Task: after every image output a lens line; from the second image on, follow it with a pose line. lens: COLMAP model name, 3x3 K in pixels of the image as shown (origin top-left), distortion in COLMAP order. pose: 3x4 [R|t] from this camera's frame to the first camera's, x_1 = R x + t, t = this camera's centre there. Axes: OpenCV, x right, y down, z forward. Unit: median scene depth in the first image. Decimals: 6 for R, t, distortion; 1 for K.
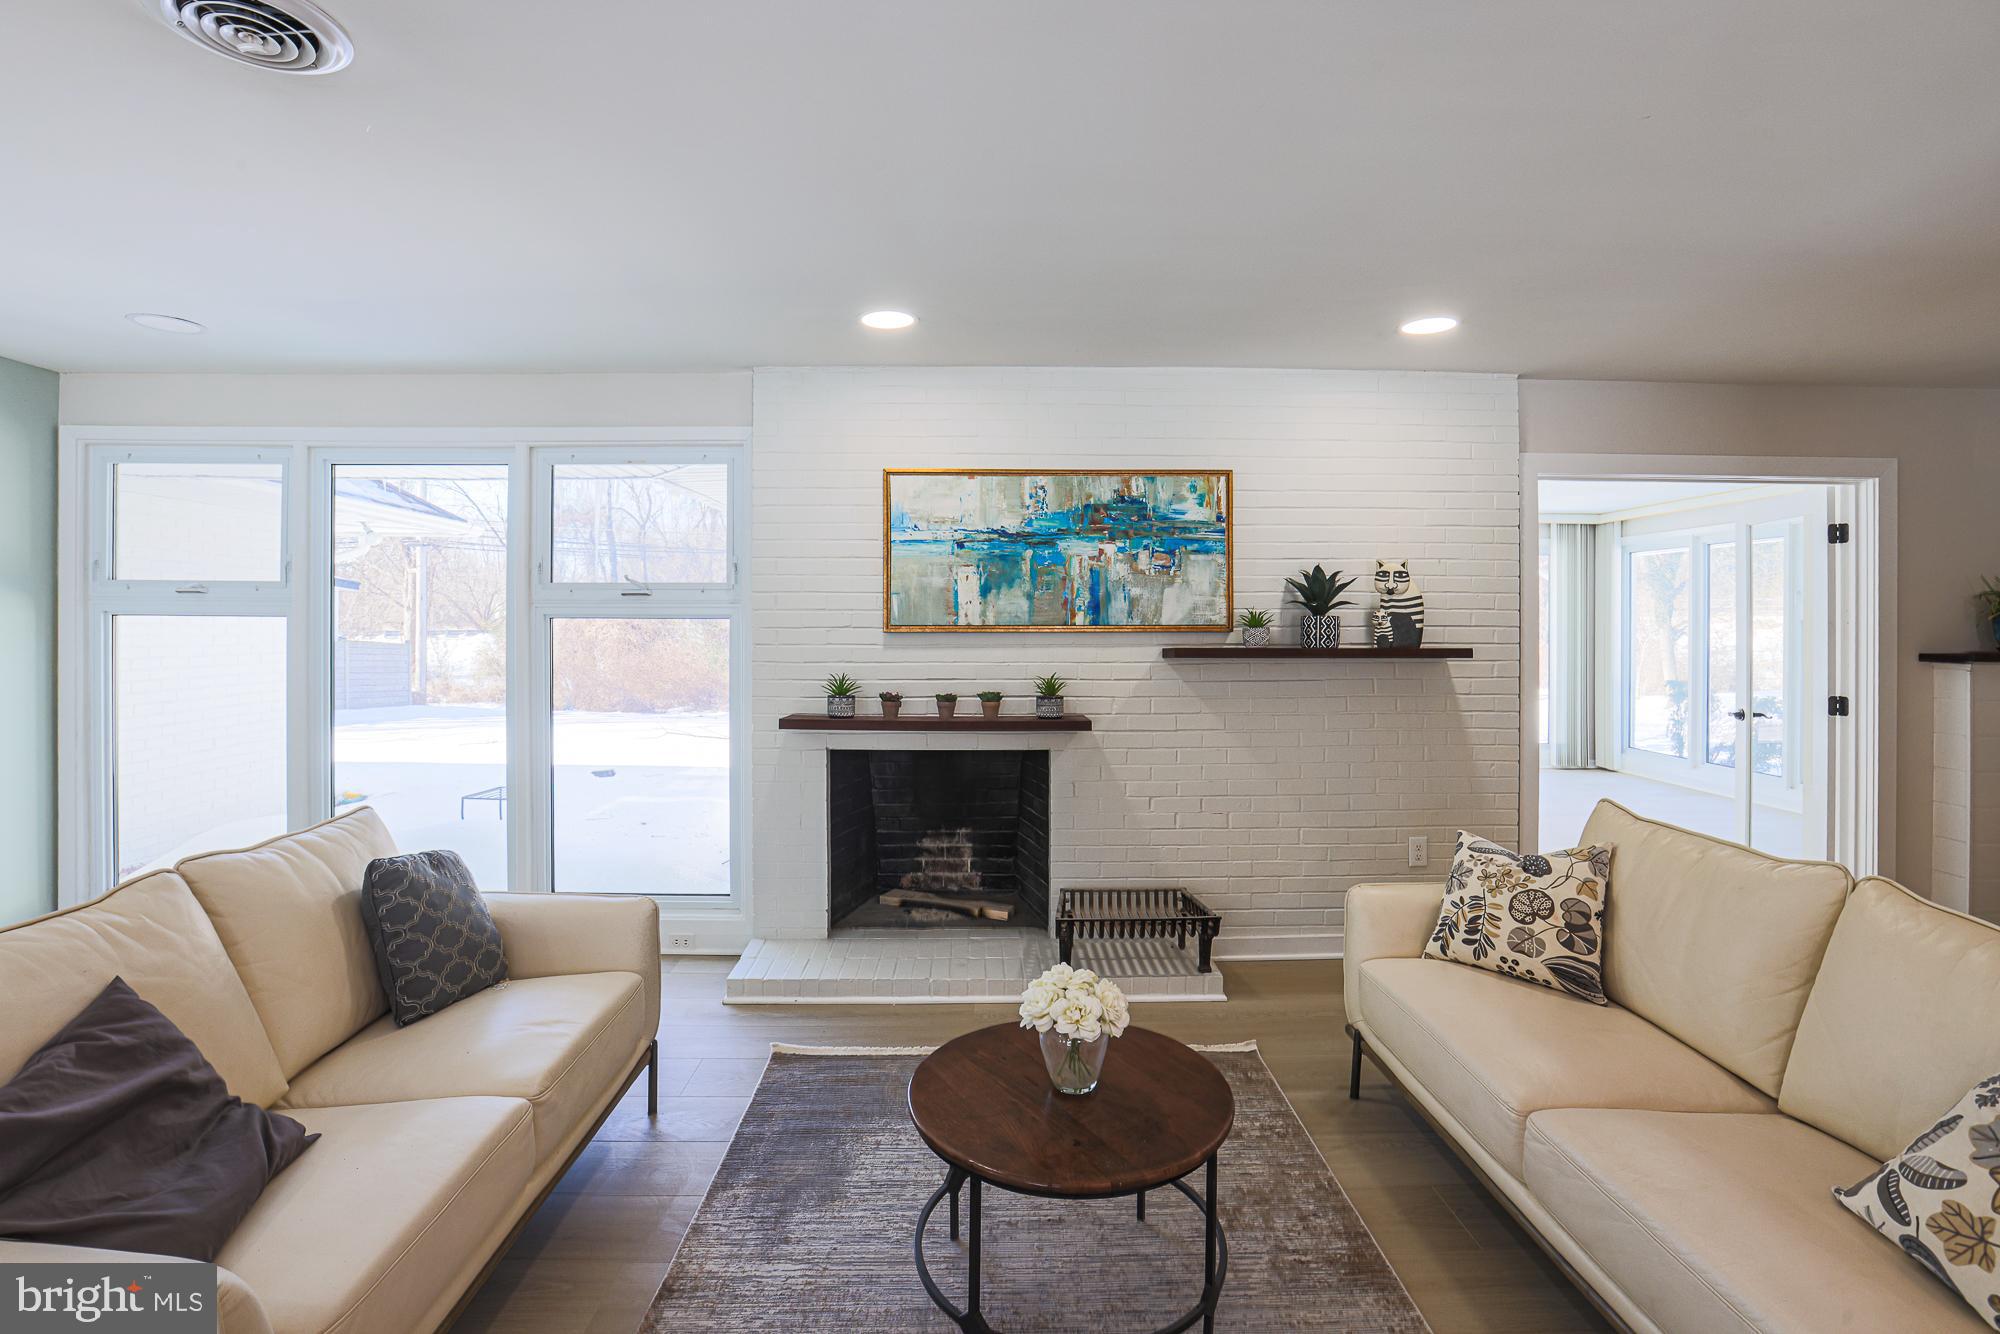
lens RADIAL K [[930.7, 0, 1000.9], [0, 930.7, 633.1], [0, 0, 1]] dist [-0.051887, 0.016013]
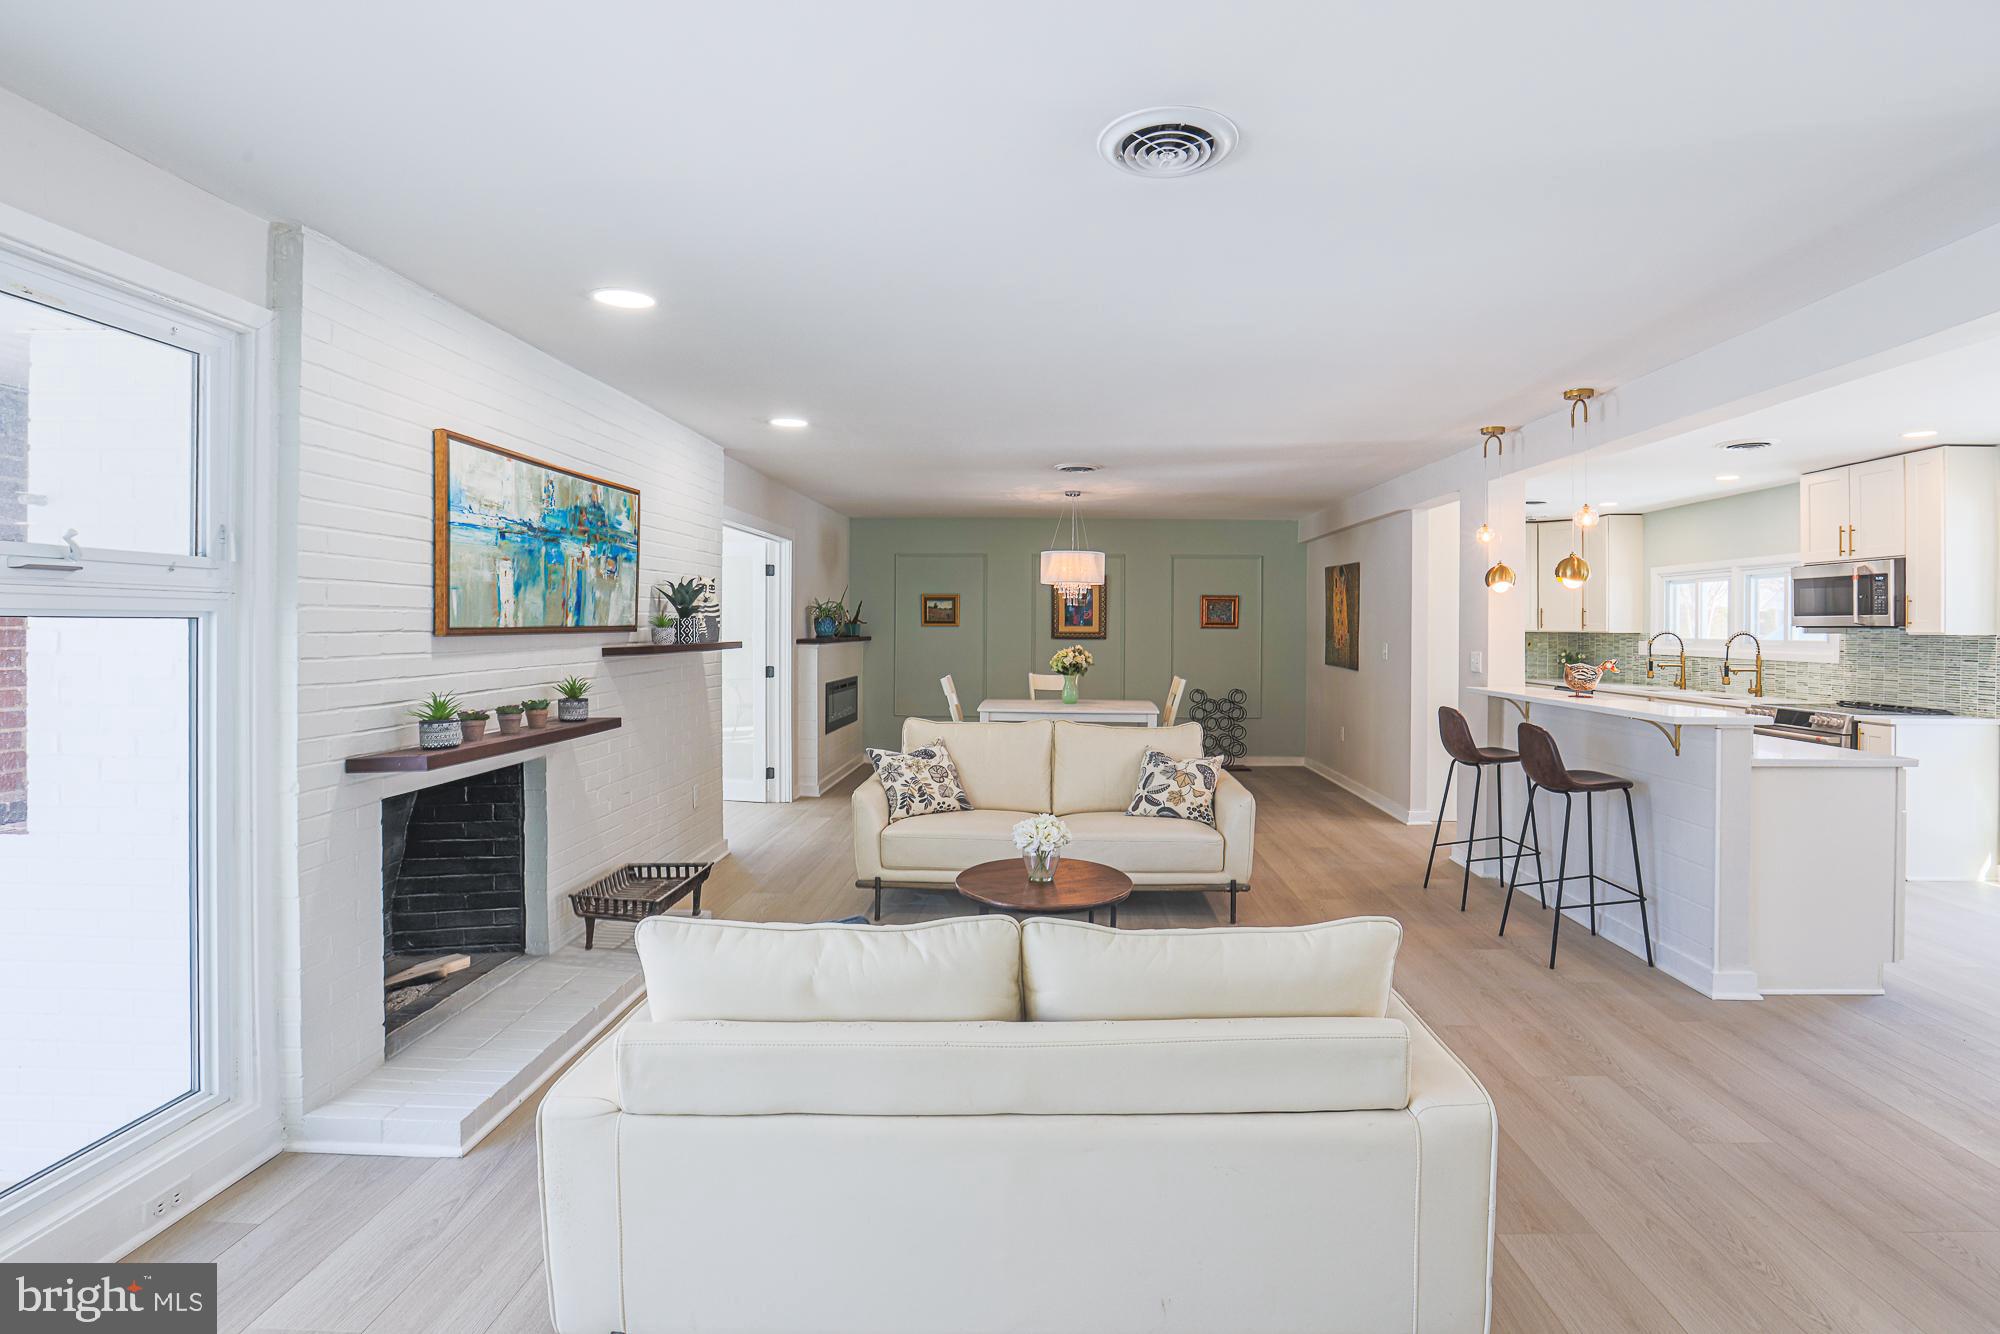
lens RADIAL K [[930.7, 0, 1051.0], [0, 930.7, 622.8], [0, 0, 1]] dist [-0.051887, 0.016013]
pose [[0.029246, -0.002053, 0.999570, -0.881984], [0.005022, 0.999986, 0.001907, -0.011656], [-0.999560, 0.004964, 0.029256, 0.461201]]
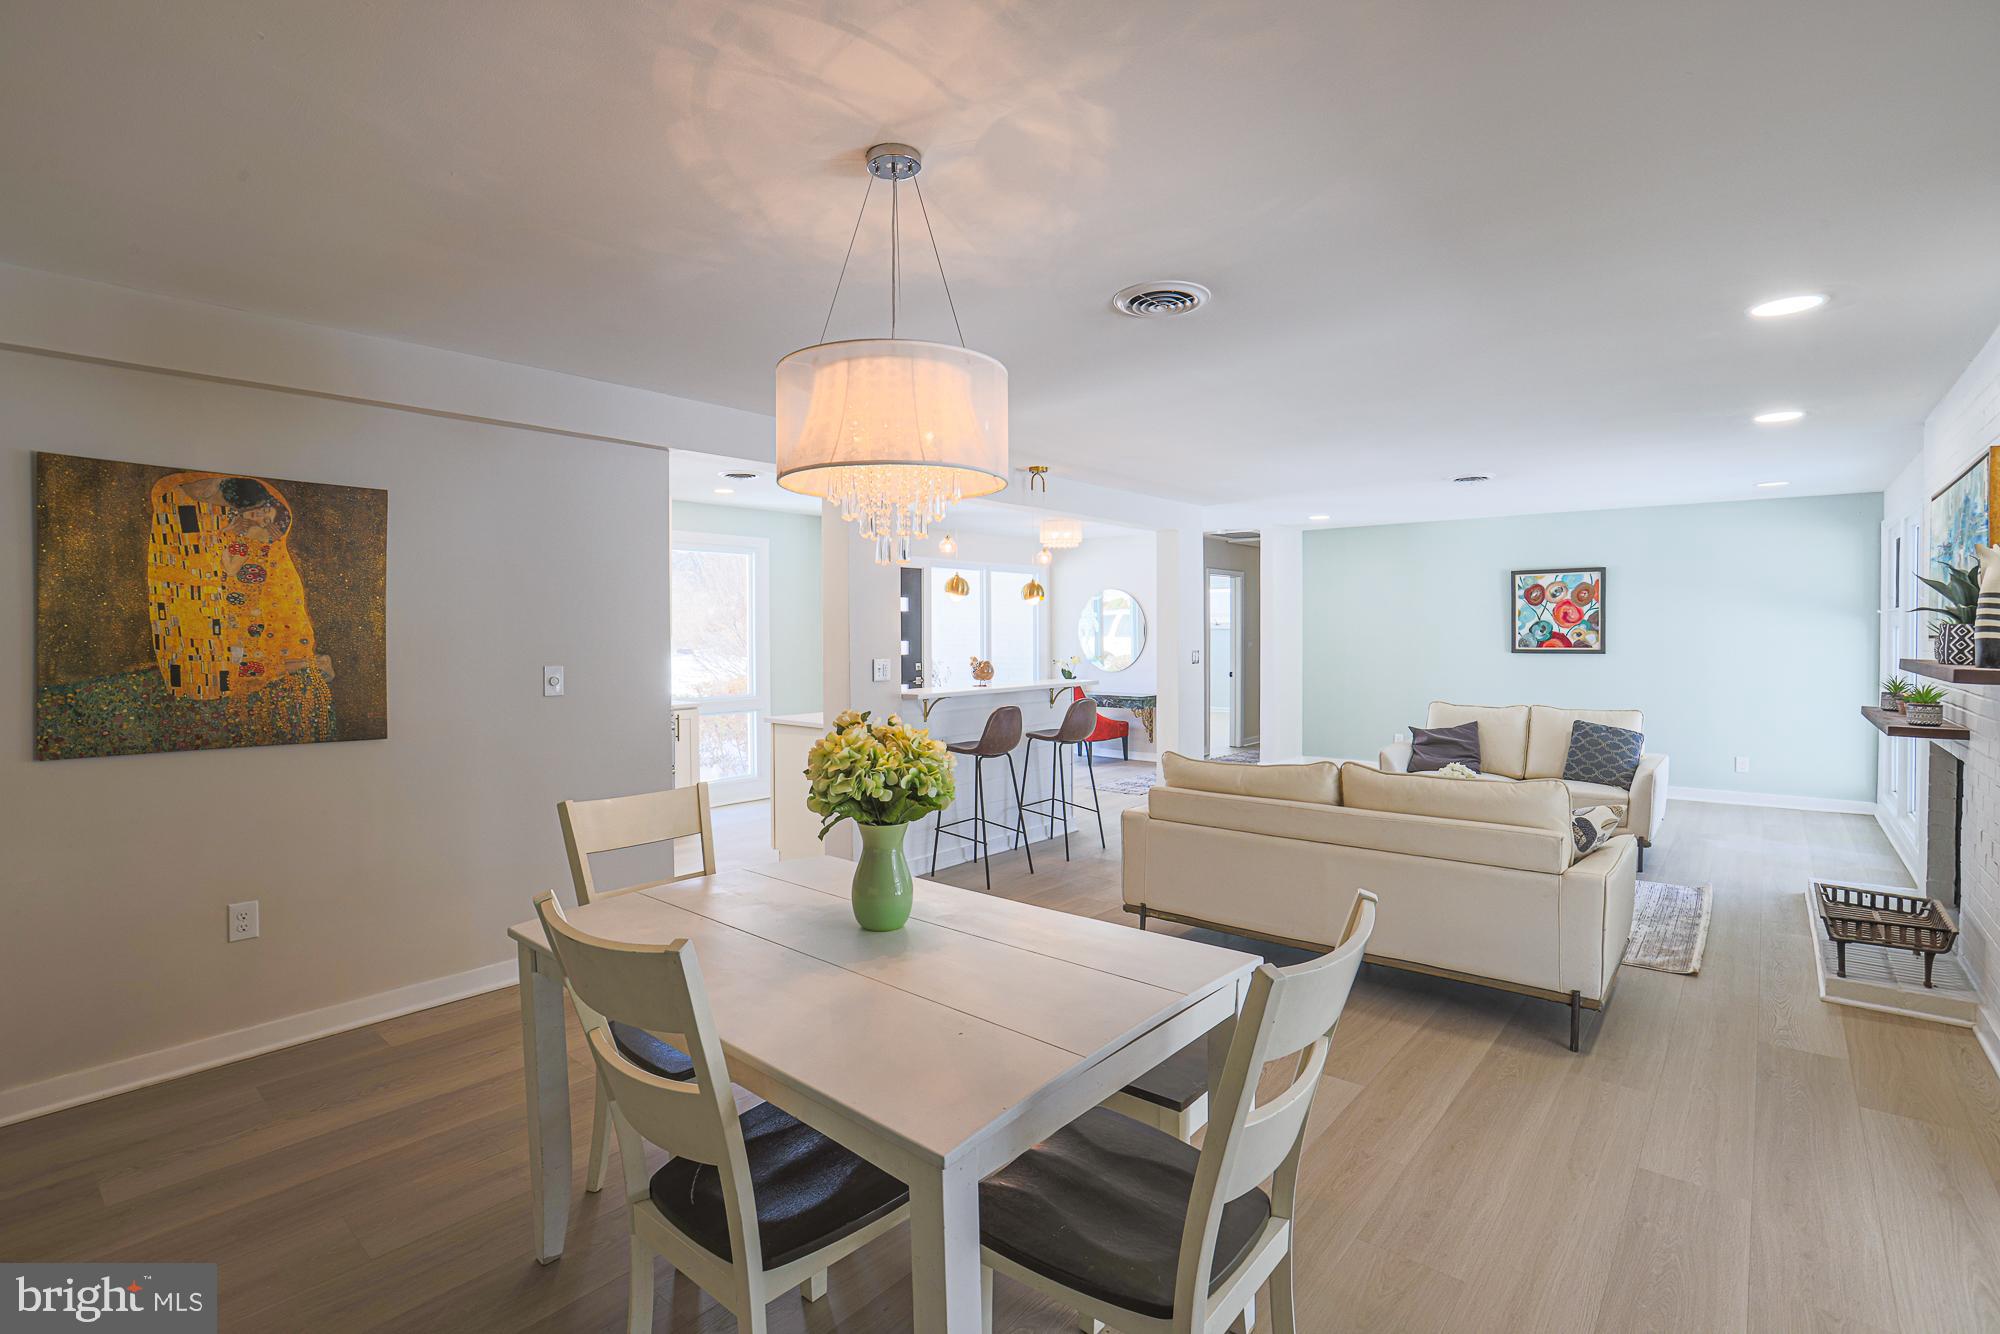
lens RADIAL K [[930.7, 0, 992.3], [0, 930.7, 662.2], [0, 0, 1]] dist [-0.051887, 0.016013]
pose [[-0.679536, 0.020191, -0.733365, 1.450904], [-0.008762, 0.999327, 0.035632, -0.007494], [0.733590, 0.030639, -0.678901, 0.894302]]
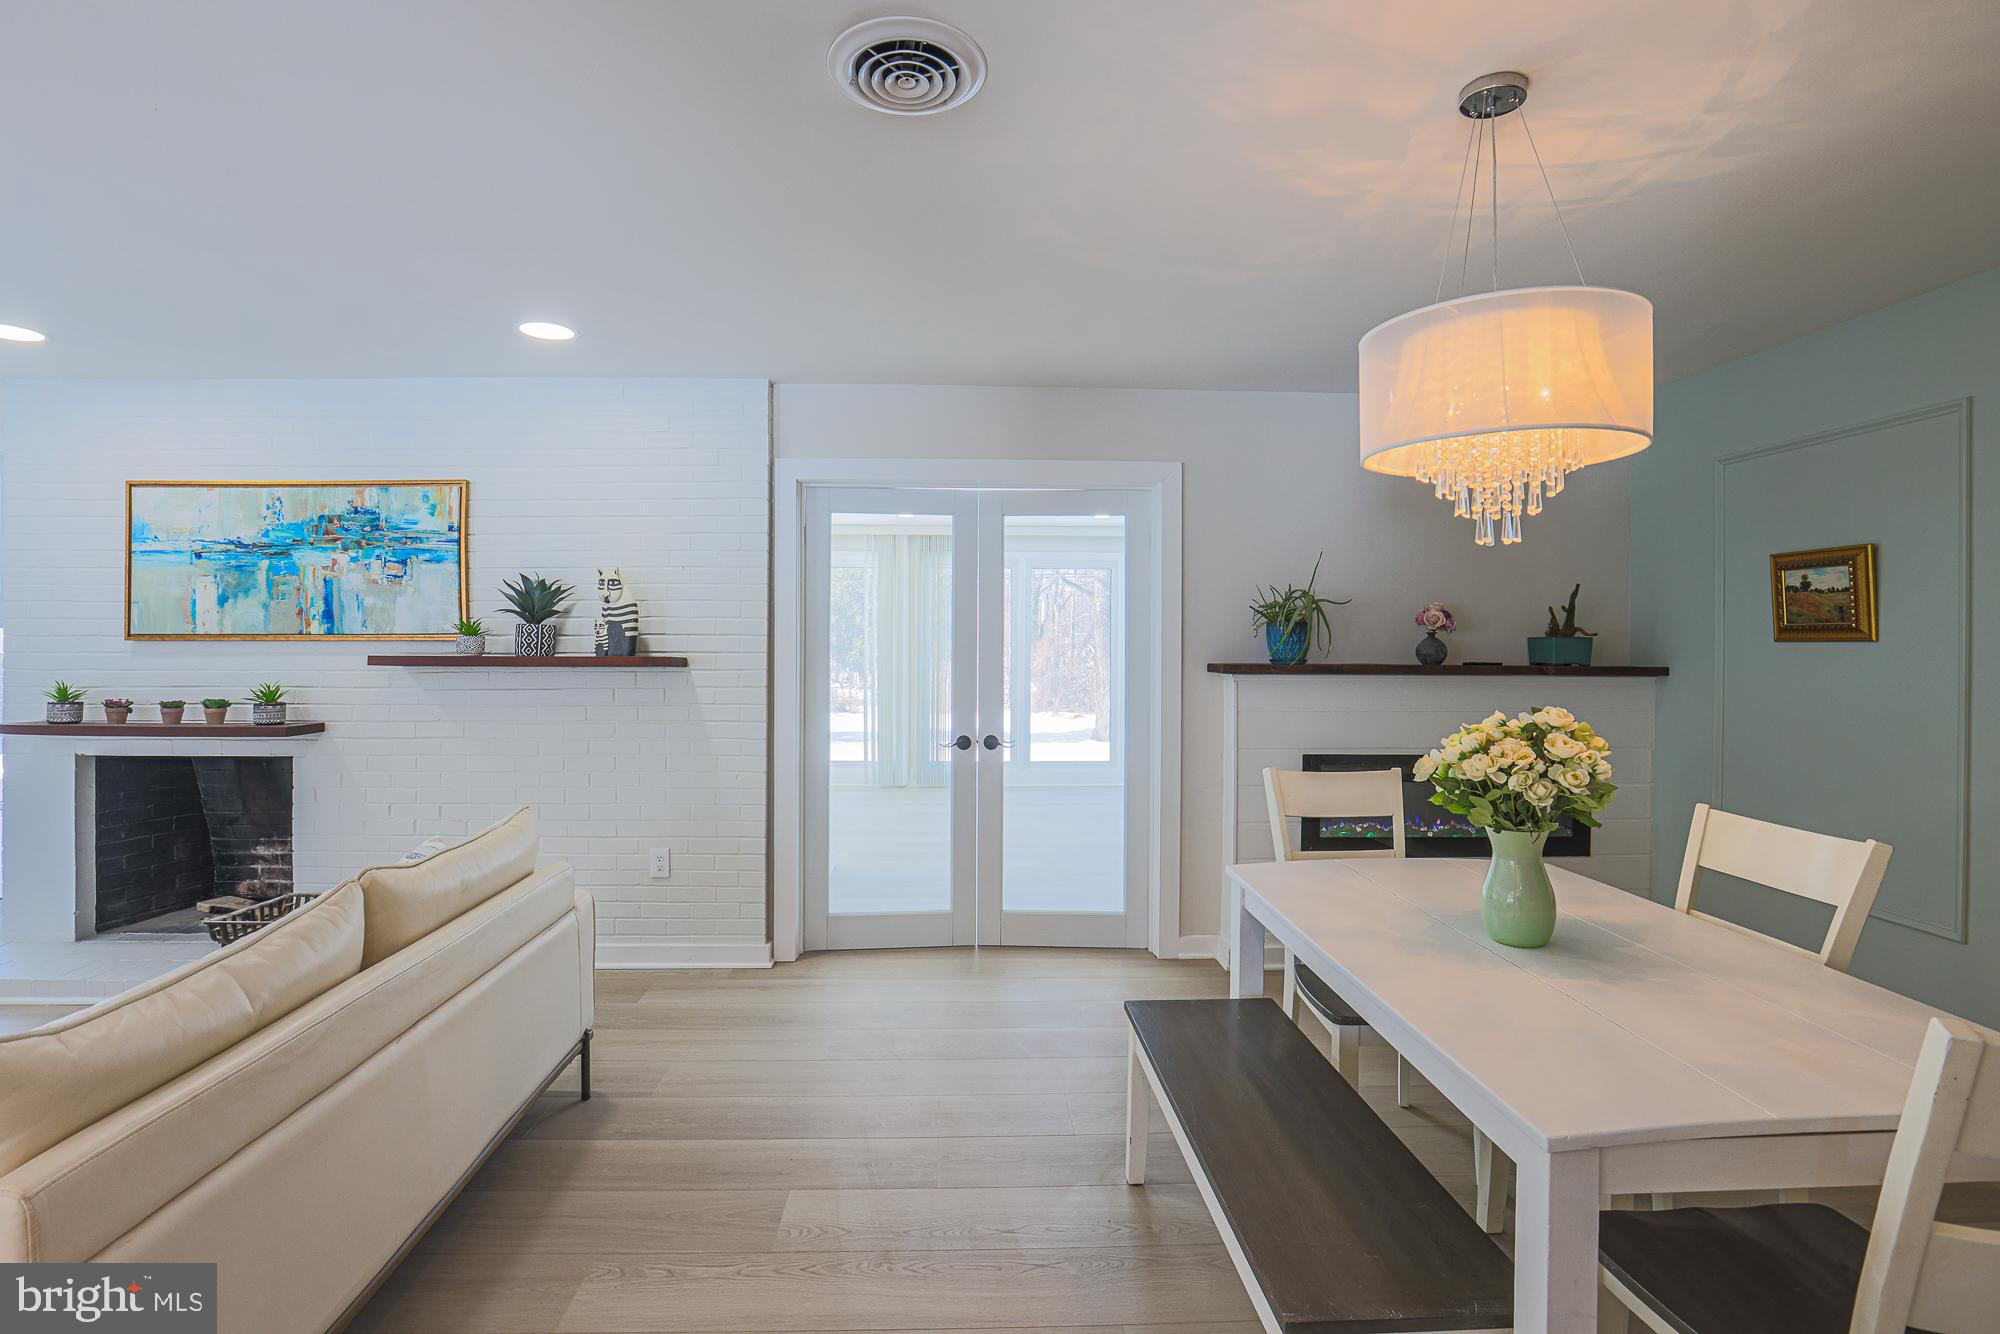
lens RADIAL K [[930.7, 0, 984.9], [0, 930.7, 635.7], [0, 0, 1]] dist [-0.051887, 0.016013]
pose [[0.999983, 0.000268, 0.005801, 0.815250], [-0.000159, 0.999824, -0.018736, 0.012126], [-0.005805, 0.018735, 0.999808, 0.002424]]
